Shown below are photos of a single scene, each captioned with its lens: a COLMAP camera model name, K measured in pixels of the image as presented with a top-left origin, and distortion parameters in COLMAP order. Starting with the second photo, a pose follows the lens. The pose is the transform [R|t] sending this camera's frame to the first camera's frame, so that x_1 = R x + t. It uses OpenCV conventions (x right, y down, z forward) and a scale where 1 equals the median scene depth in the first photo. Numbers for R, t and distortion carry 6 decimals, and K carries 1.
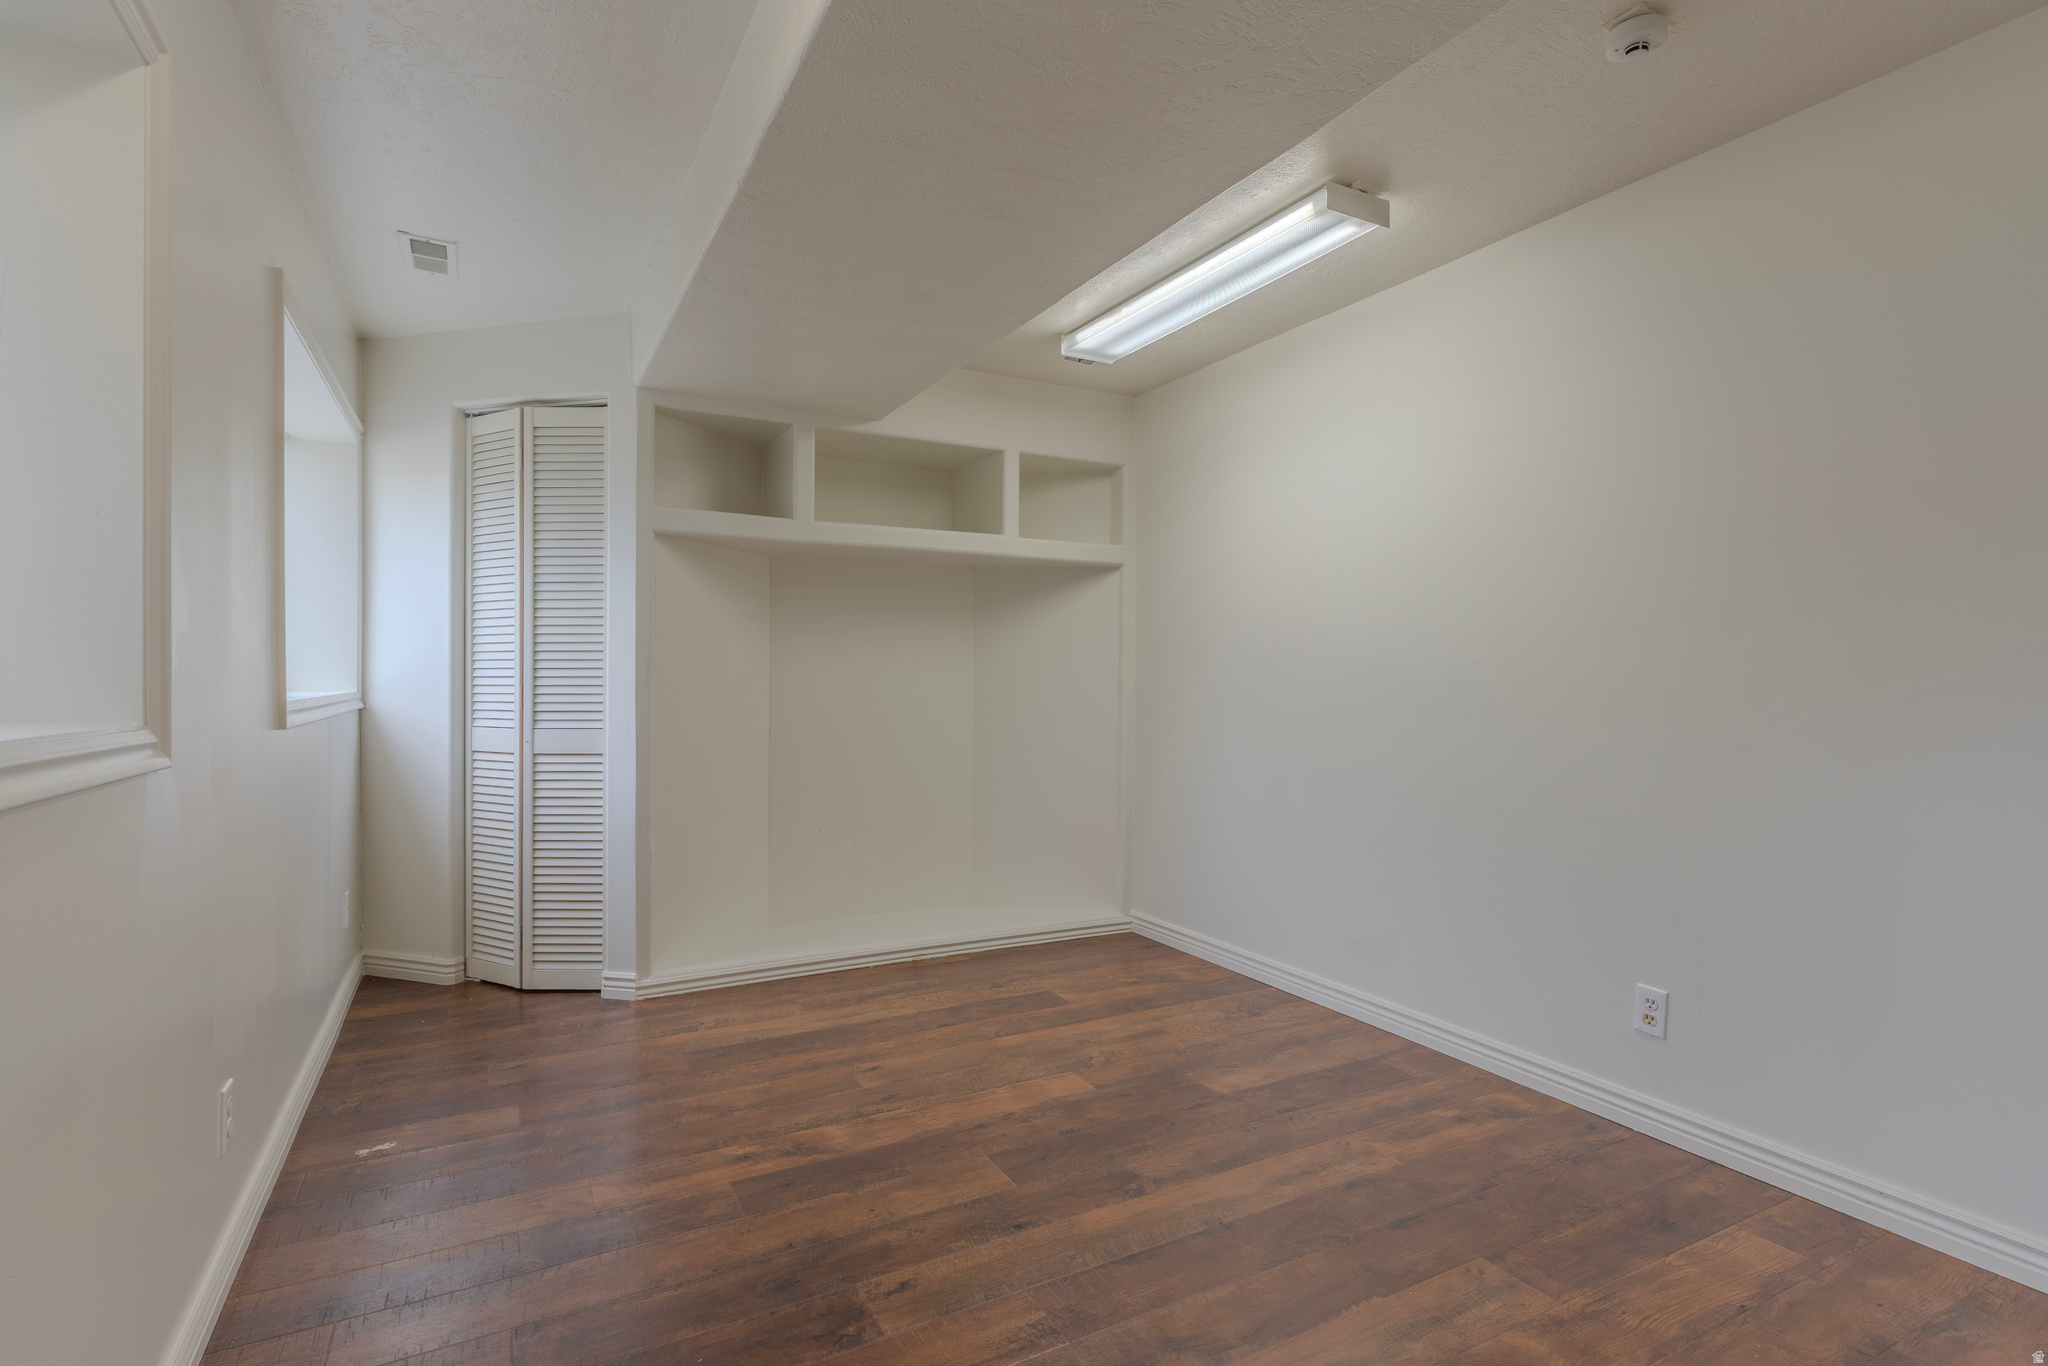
lens RADIAL K [[975.0, 0, 1024.0], [0, 975.0, 683.0], [0, 0, 1]] dist [-0.001659, 0.000236]
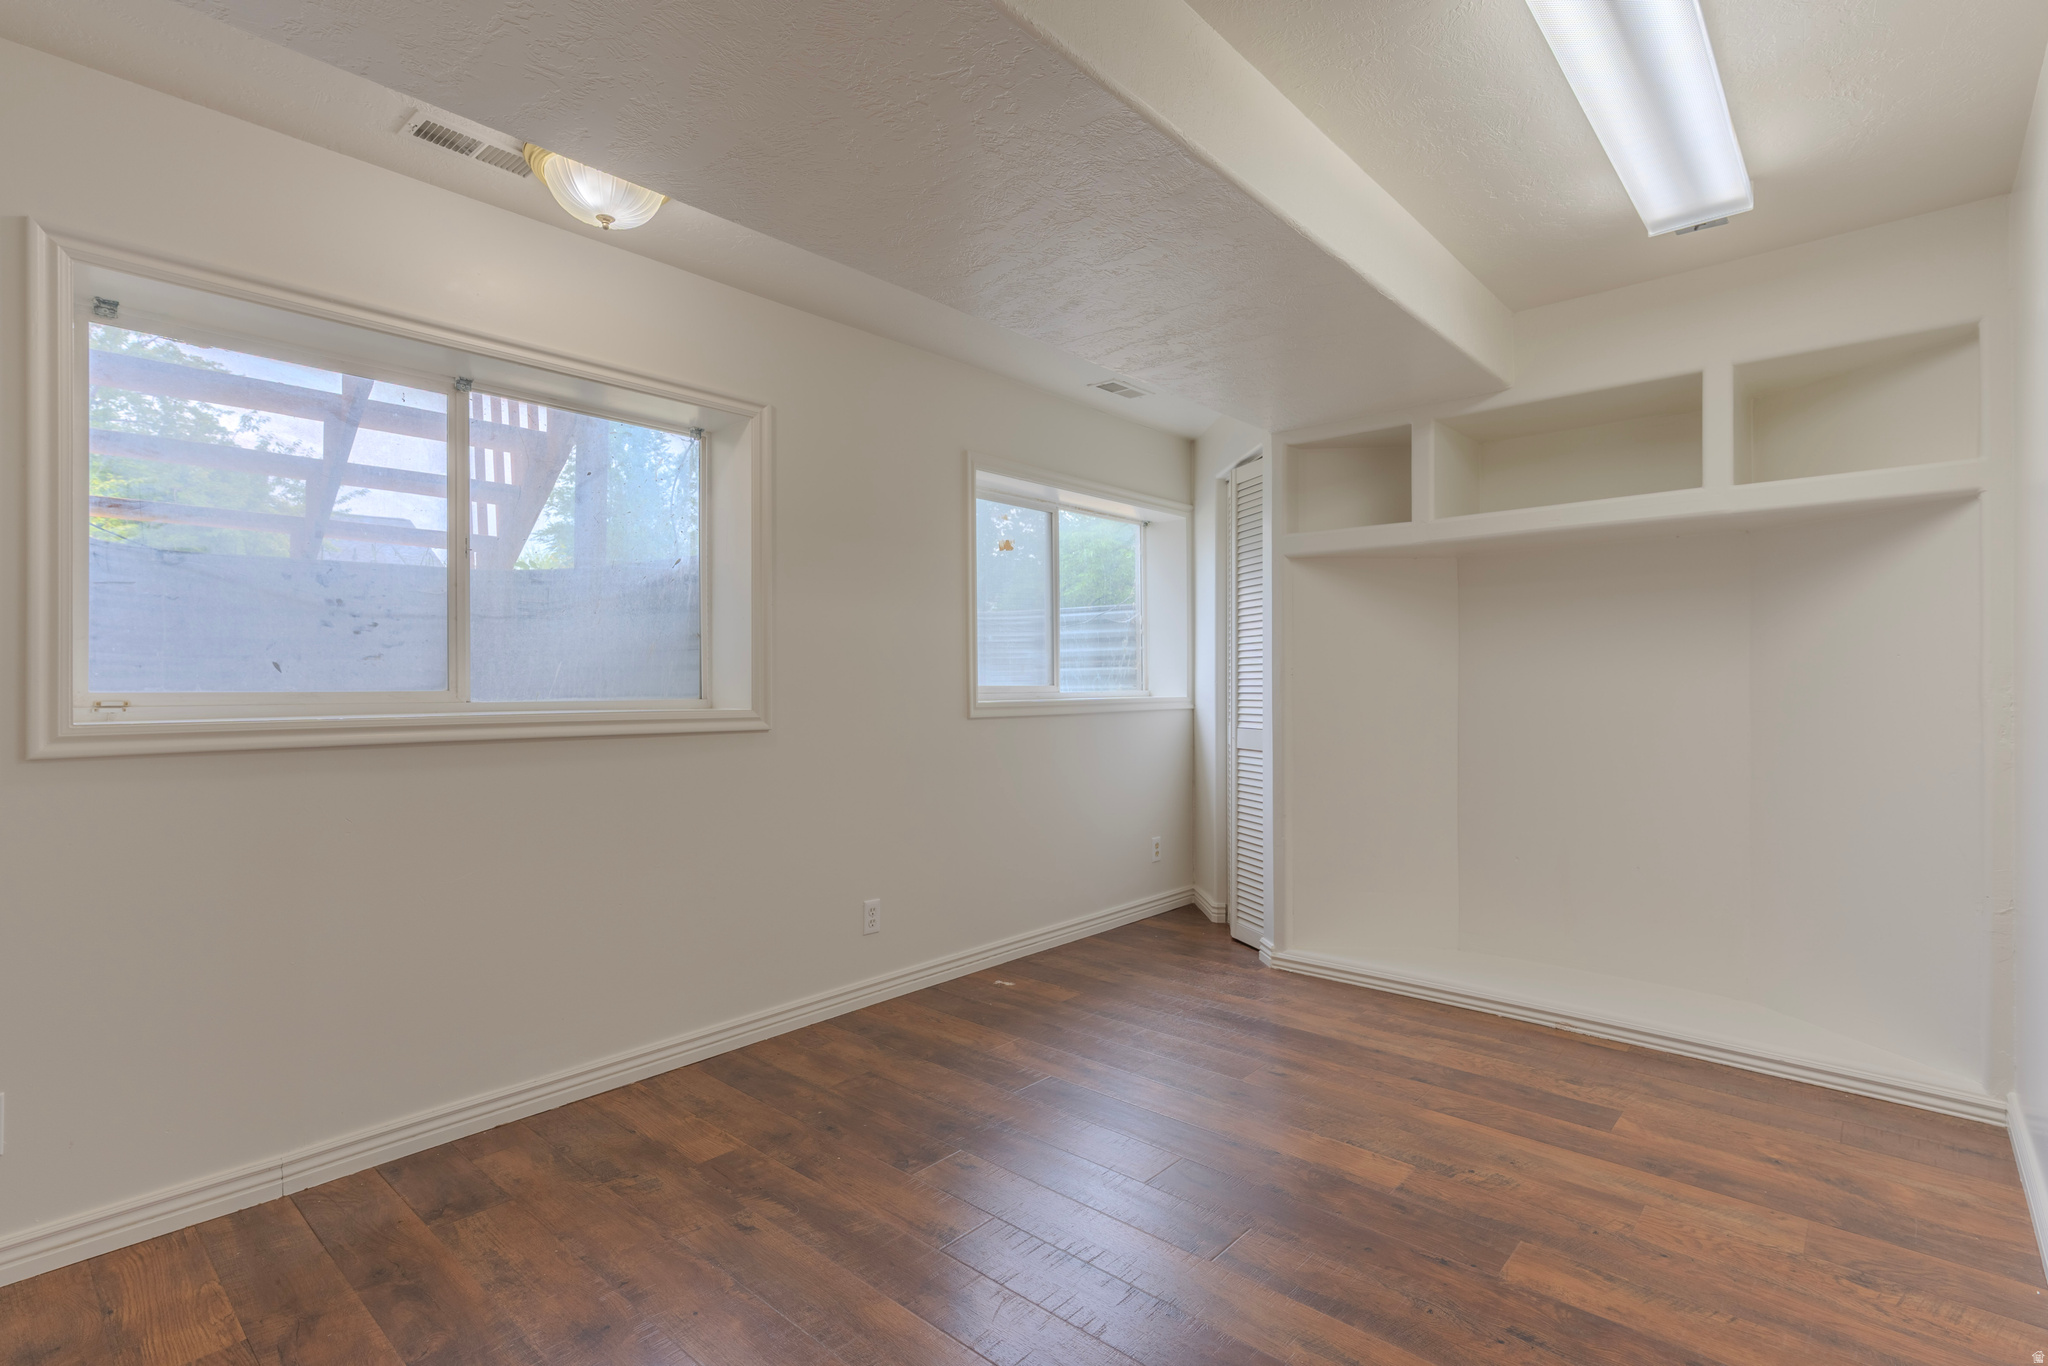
lens RADIAL K [[975.0, 0, 1024.0], [0, 975.0, 683.0], [0, 0, 1]] dist [-0.001659, 0.000236]
pose [[0.336291, -0.004592, -0.941747, 0.570929], [-0.000590, 0.999987, -0.005086, -0.003339], [0.941758, 0.002267, 0.336284, 0.330384]]
